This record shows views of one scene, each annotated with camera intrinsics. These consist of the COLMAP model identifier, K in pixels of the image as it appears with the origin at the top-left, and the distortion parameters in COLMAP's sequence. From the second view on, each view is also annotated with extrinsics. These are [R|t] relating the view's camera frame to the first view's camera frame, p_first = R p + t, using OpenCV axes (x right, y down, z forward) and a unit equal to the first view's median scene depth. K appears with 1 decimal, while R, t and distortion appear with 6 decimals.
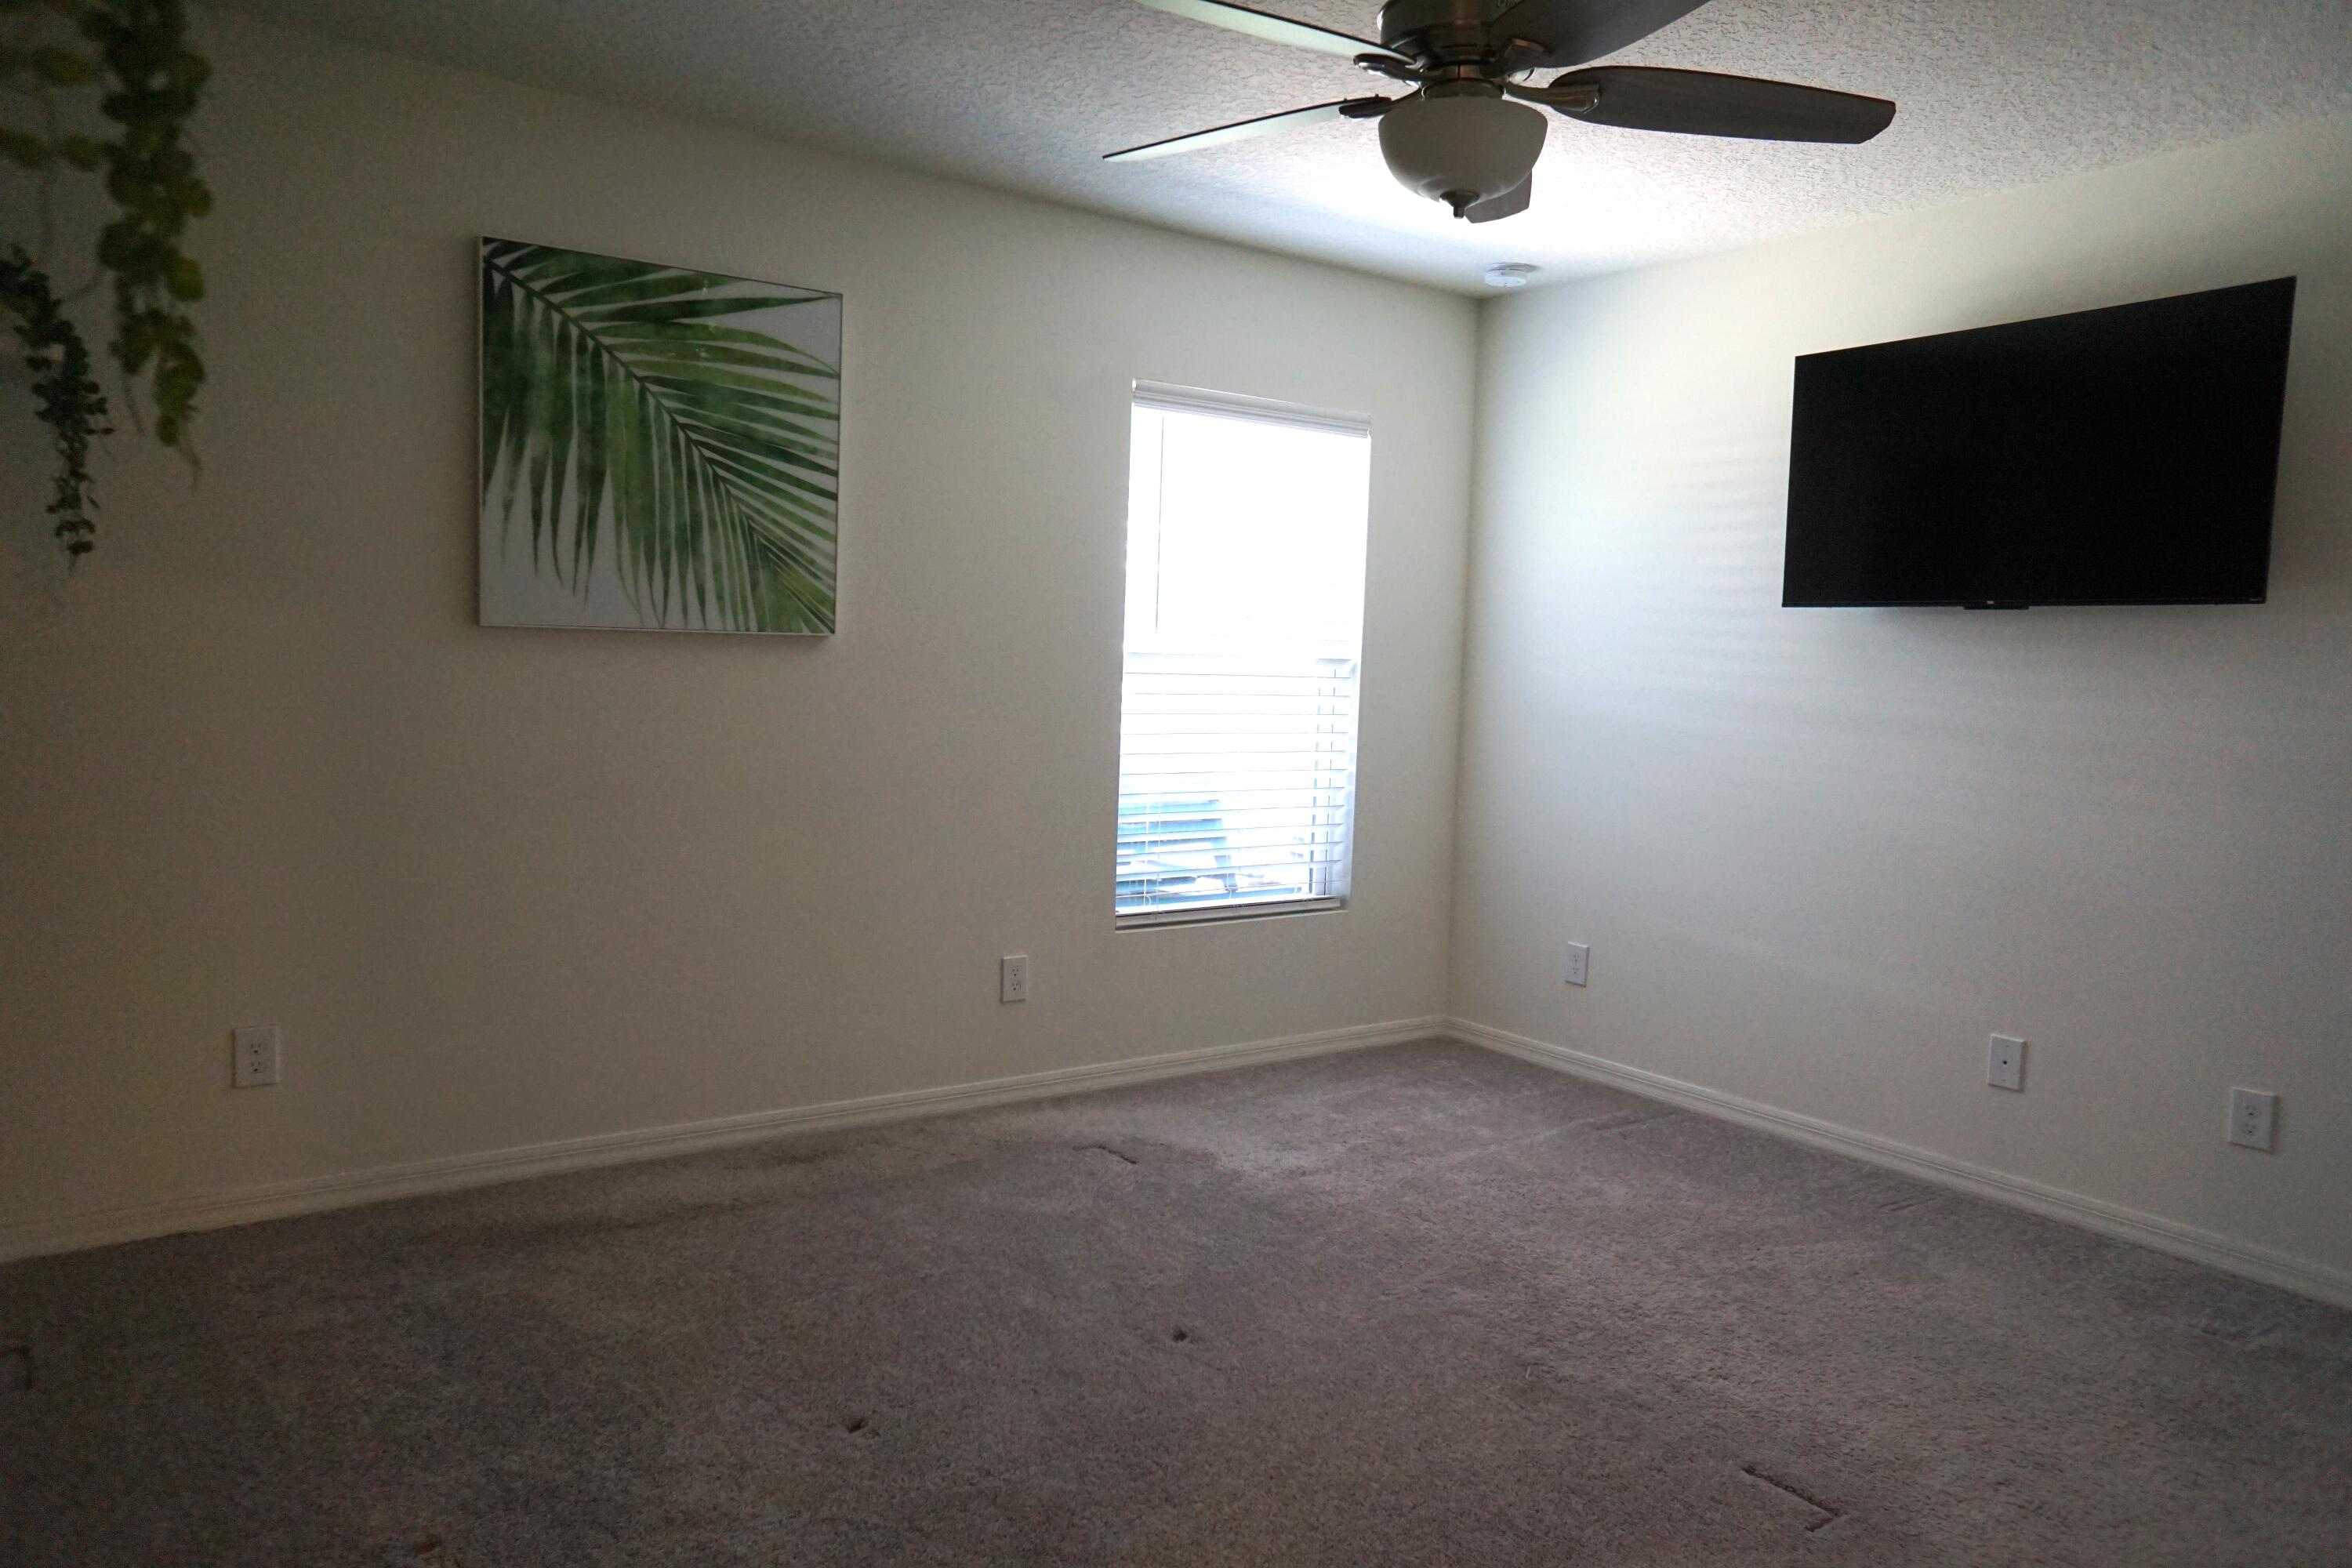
lens RADIAL K [[1590.2, 0, 1182.4], [0, 1590.2, 792.1], [0, 0, 1]] dist [-0.065438, 0.095262]
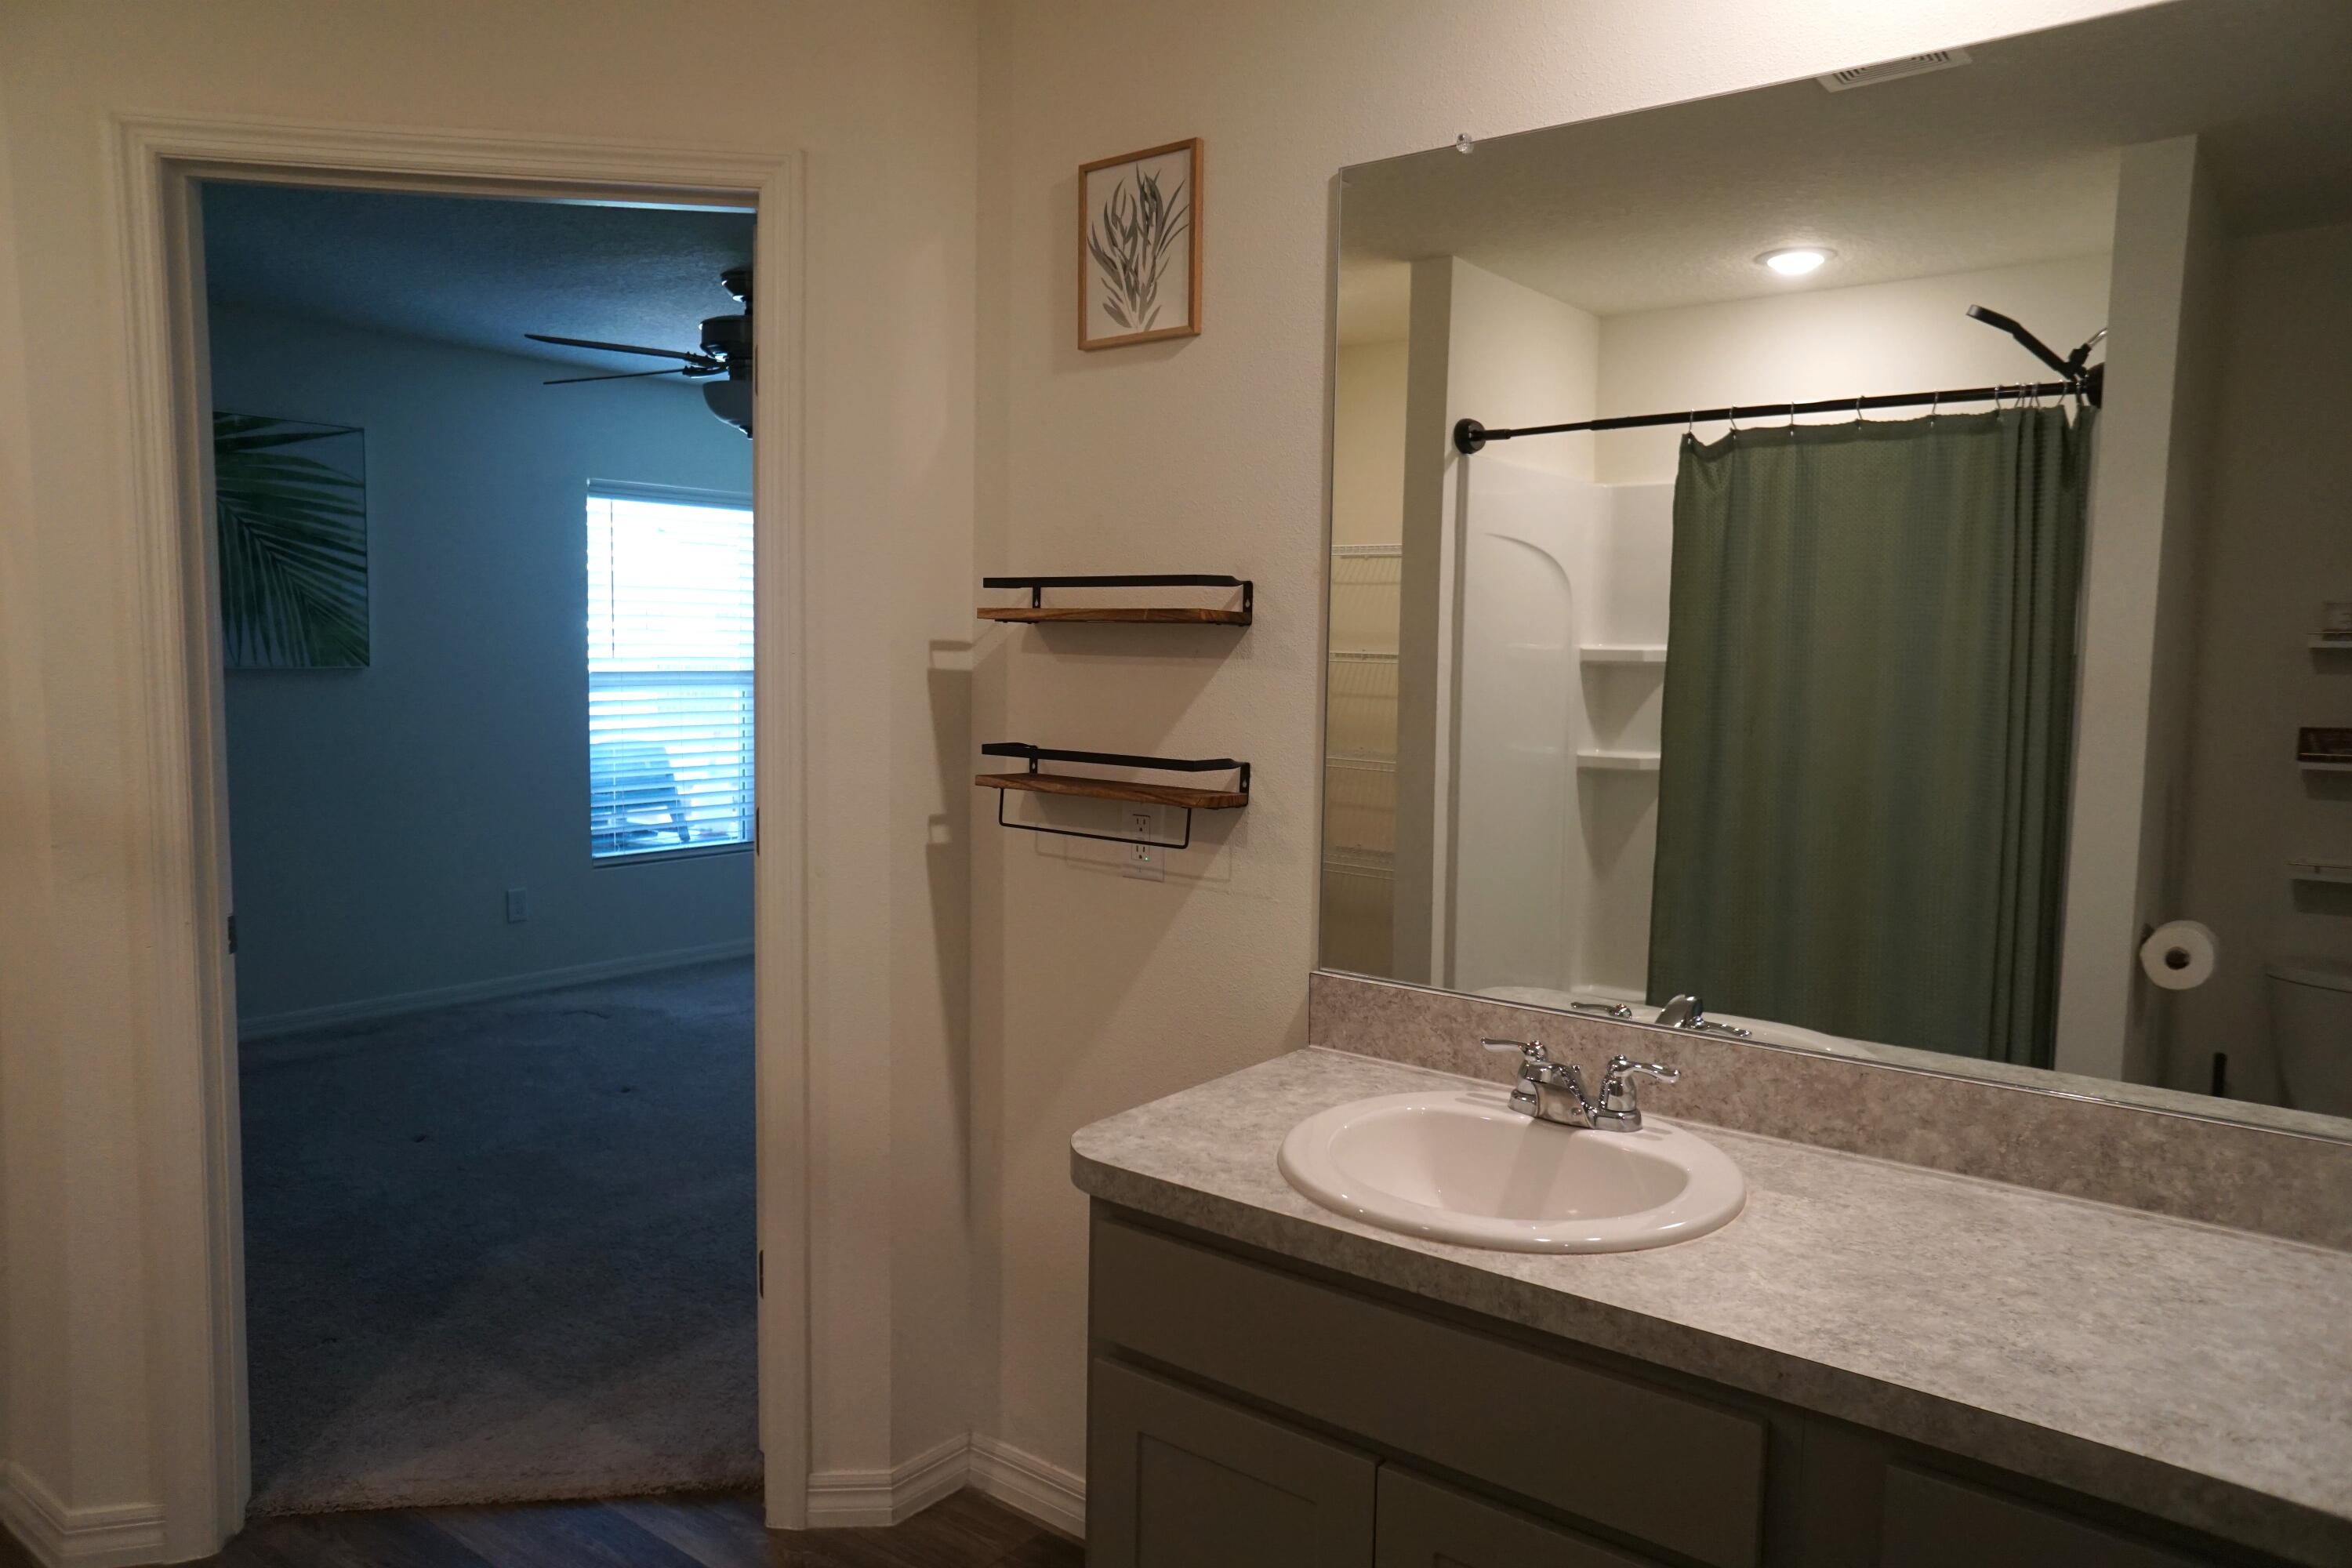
lens RADIAL K [[1590.2, 0, 1182.4], [0, 1590.2, 792.1], [0, 0, 1]] dist [-0.065438, 0.095262]
pose [[0.958733, -0.042283, 0.281148, 0.080439], [0.038613, 0.999081, 0.018580, 0.015595], [-0.281675, -0.006957, 0.959485, -0.572922]]
